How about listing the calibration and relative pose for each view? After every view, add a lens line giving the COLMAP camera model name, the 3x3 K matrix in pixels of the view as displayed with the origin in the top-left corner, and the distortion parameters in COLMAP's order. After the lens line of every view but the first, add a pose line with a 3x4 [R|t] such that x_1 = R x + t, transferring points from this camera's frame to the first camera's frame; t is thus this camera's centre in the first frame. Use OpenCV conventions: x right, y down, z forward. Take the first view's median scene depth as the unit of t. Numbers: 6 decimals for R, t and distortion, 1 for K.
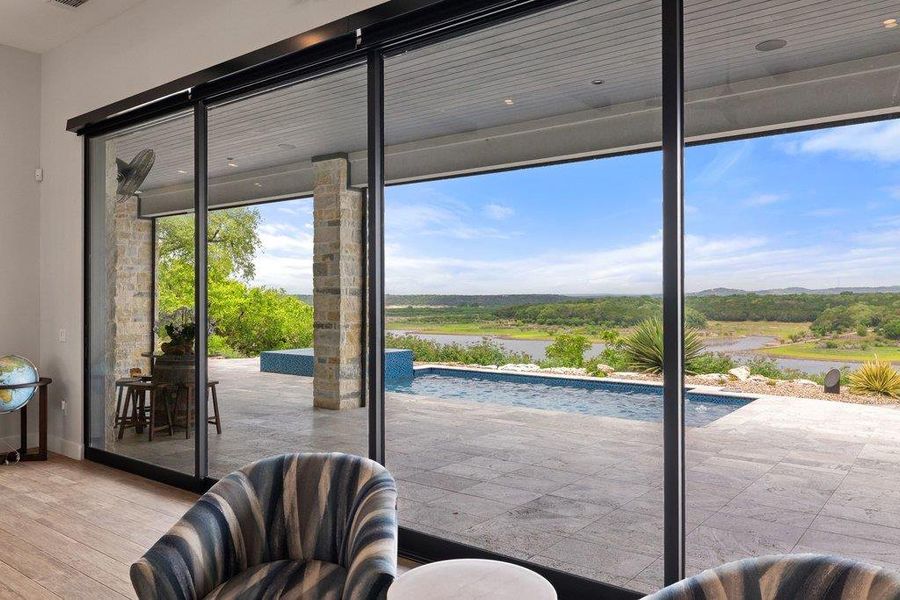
lens RADIAL K [[672.6, 0, 450.0], [0, 672.6, 300.0], [0, 0, 1]] dist [0.000975, -0.003408]
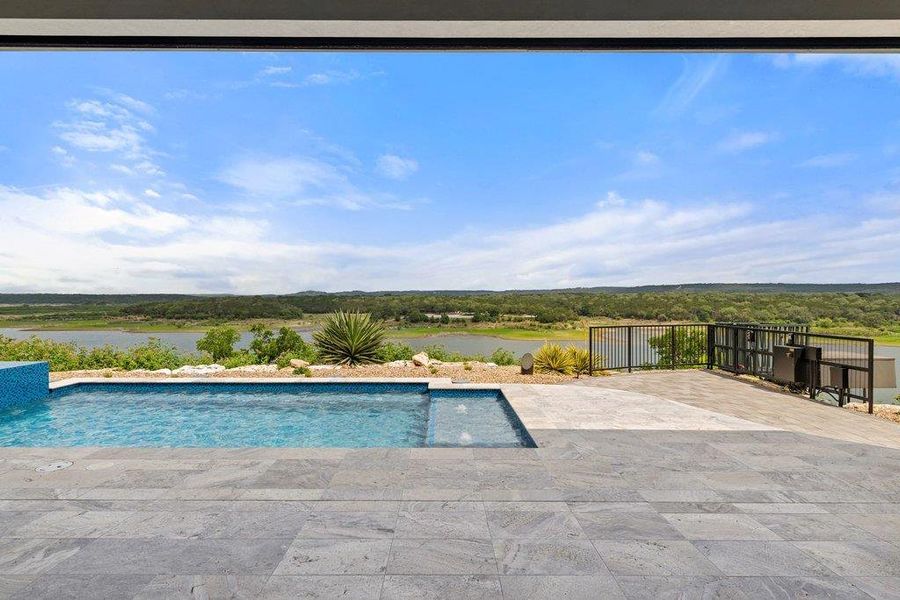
lens RADIAL K [[481.2, 0, 445.3], [0, 481.2, 298.6], [0, 0, 1]] dist [0.001546, -0.000439]
pose [[0.791397, 0.001272, 0.611301, -0.028717], [-0.000711, 0.999999, -0.001159, 0.006430], [-0.611302, 0.000482, 0.791397, 0.280195]]
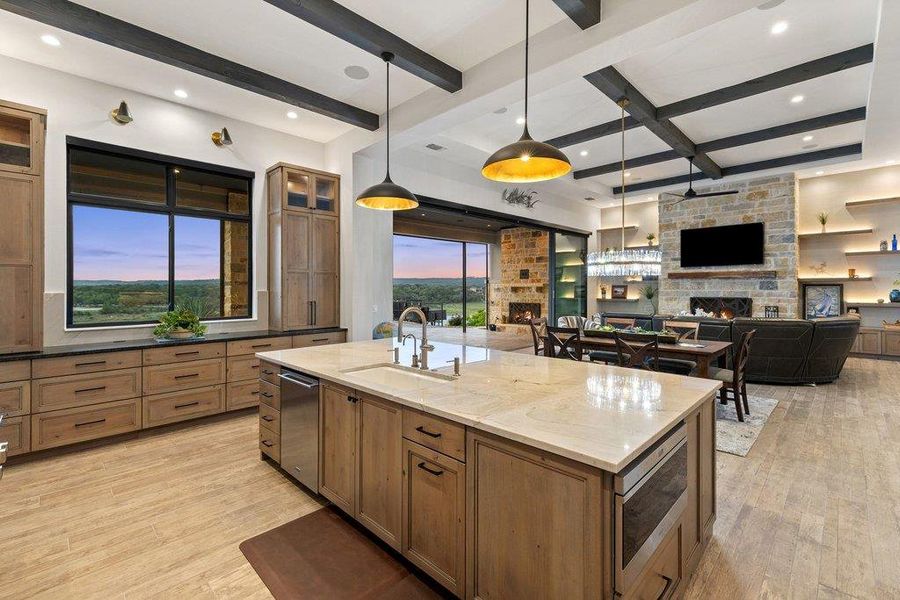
lens RADIAL K [[397.8, 0, 447.6], [0, 397.8, 288.5], [0, 0, 1]] dist [0.007944, -0.000450]
pose [[0.122787, -0.001847, 0.992431, -0.536337], [0.004914, 0.999987, 0.001253, 0.000241], [-0.992421, 0.004723, 0.122795, 0.238158]]
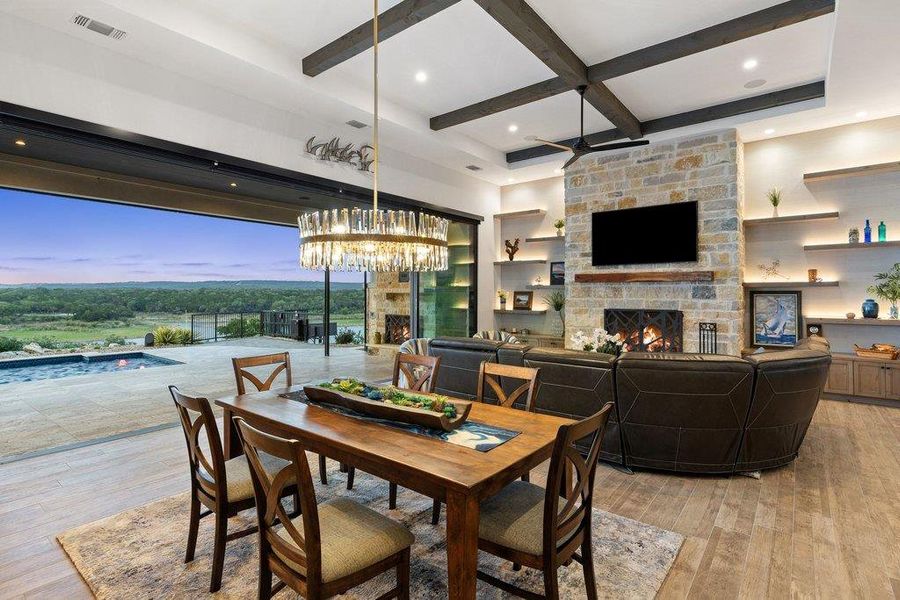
lens RADIAL K [[439.8, 0, 448.1], [0, 439.8, 288.5], [0, 0, 1]] dist [-0.001608, 0.000091]
pose [[0.016860, 0.012303, 0.999782, -0.378711], [0.001261, 0.999923, -0.012326, -0.000090], [-0.999857, 0.001469, 0.016844, 0.119498]]
